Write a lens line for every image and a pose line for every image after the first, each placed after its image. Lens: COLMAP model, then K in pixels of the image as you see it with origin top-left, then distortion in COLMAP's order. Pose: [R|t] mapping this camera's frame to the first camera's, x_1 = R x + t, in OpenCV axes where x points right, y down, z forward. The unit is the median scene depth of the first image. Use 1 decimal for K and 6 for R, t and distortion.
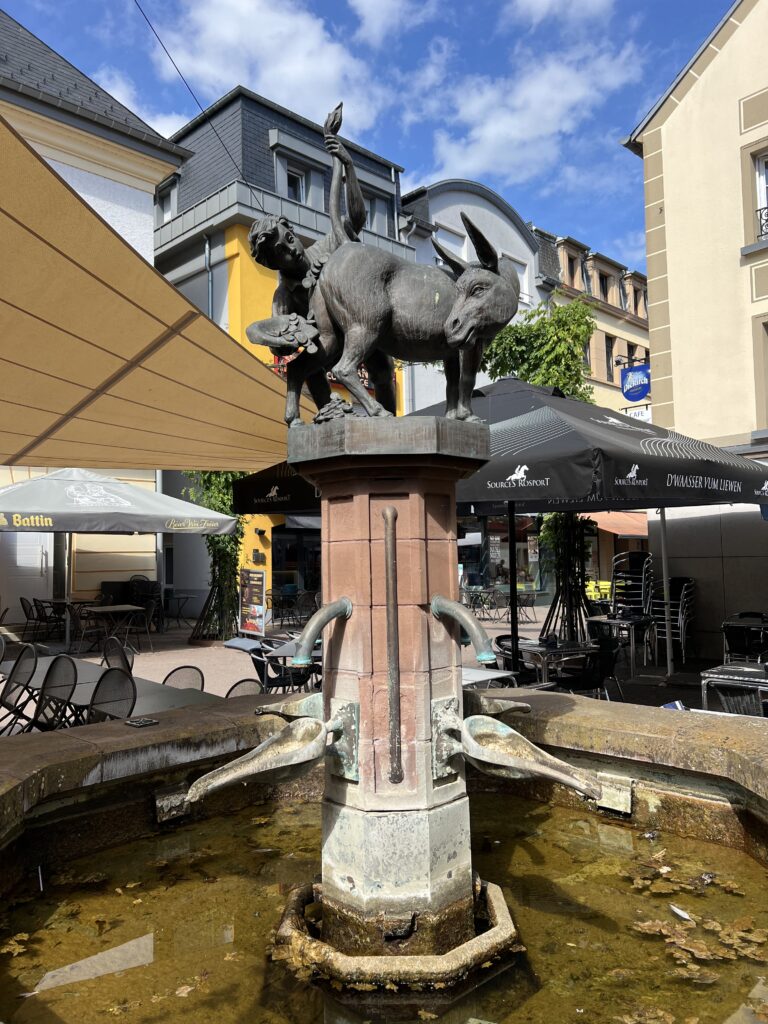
lens RADIAL K [[786.7, 0, 379.1], [0, 786.7, 510.5], [0, 0, 1]] dist [-0.004355, -0.018210]
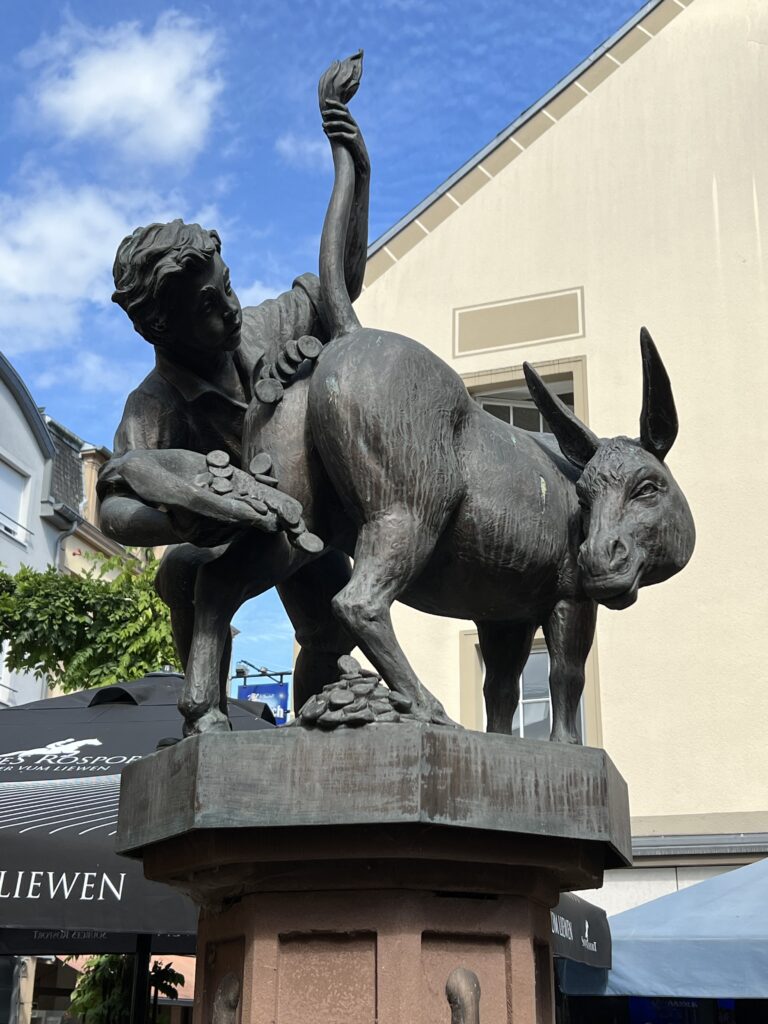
lens RADIAL K [[1362.6, 0, 401.8], [0, 1362.6, 508.3], [0, 0, 1]] dist [0.194348, 0.000000]
pose [[0.854602, 0.202549, 0.478151, -0.099601], [-0.053017, 0.950013, -0.307676, -0.002226], [-0.516570, 0.237591, 0.822622, 0.102325]]
